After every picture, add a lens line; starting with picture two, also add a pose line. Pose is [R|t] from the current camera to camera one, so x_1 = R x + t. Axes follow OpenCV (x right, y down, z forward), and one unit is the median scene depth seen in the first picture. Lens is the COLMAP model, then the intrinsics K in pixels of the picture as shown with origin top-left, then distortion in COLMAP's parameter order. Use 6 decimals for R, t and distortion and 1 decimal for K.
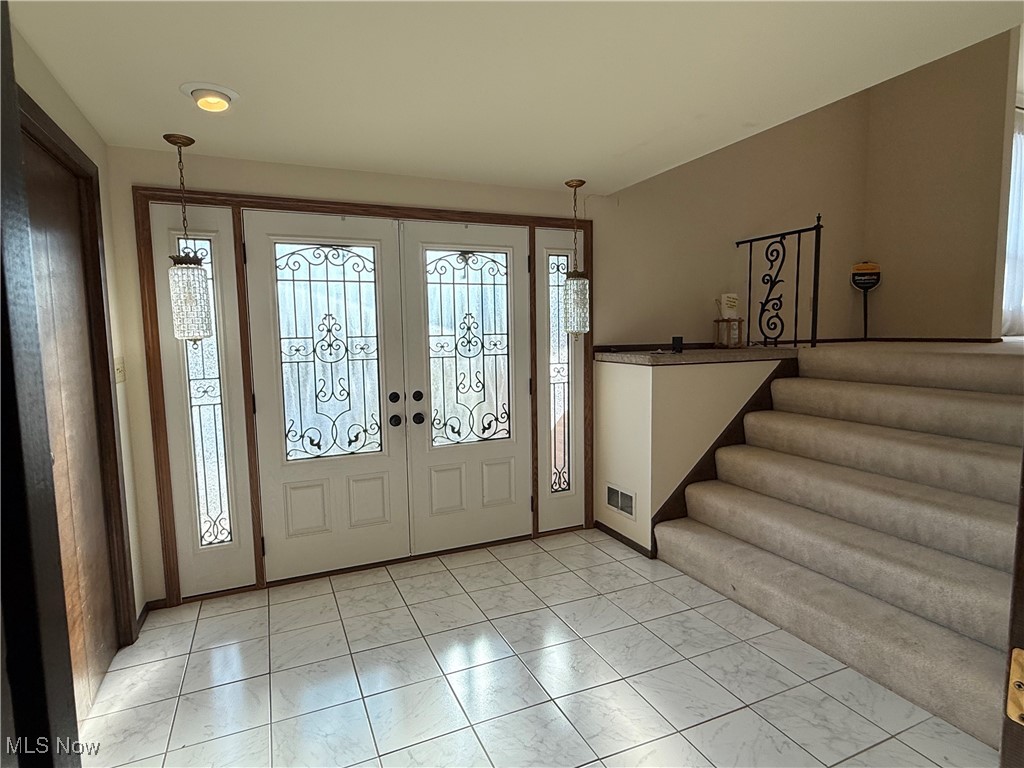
lens RADIAL K [[558.1, 0, 512.0], [0, 558.1, 384.0], [0, 0, 1]] dist [-0.000688, -0.000168]
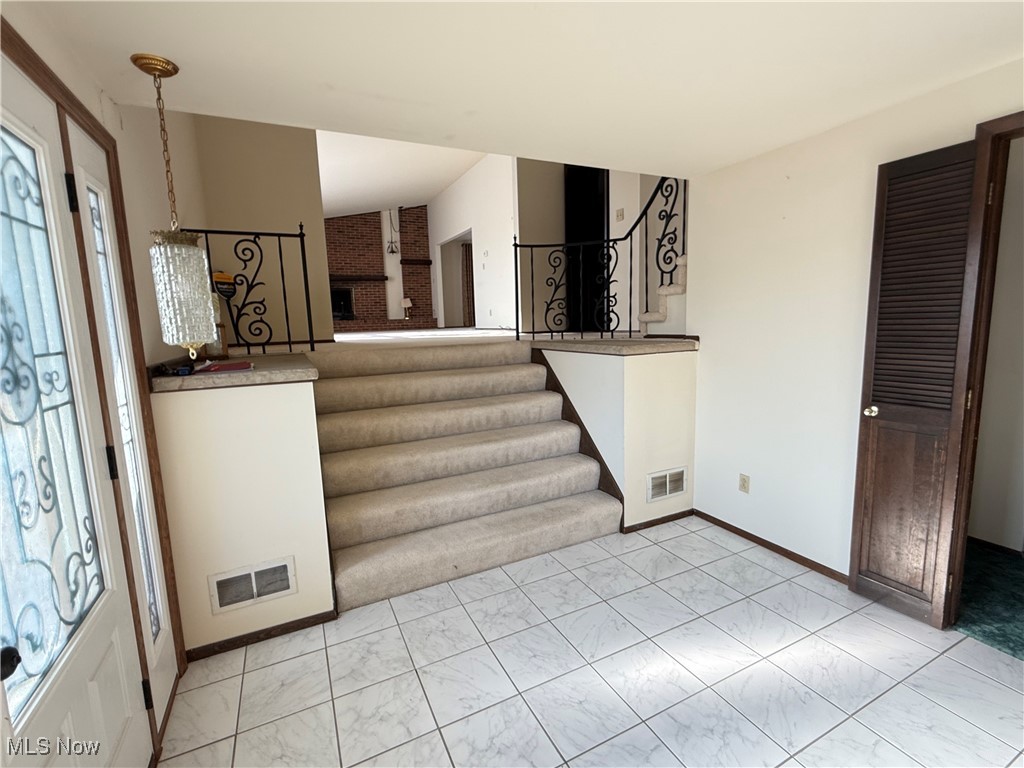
lens RADIAL K [[465.1, 0, 512.0], [0, 465.1, 384.0], [0, 0, 1]] dist [0.000811, 0.000163]
pose [[-0.039549, -0.119689, 0.992023, -0.370259], [0.130249, 0.983712, 0.123879, -0.066828], [-0.990692, 0.134109, -0.023315, 0.690141]]
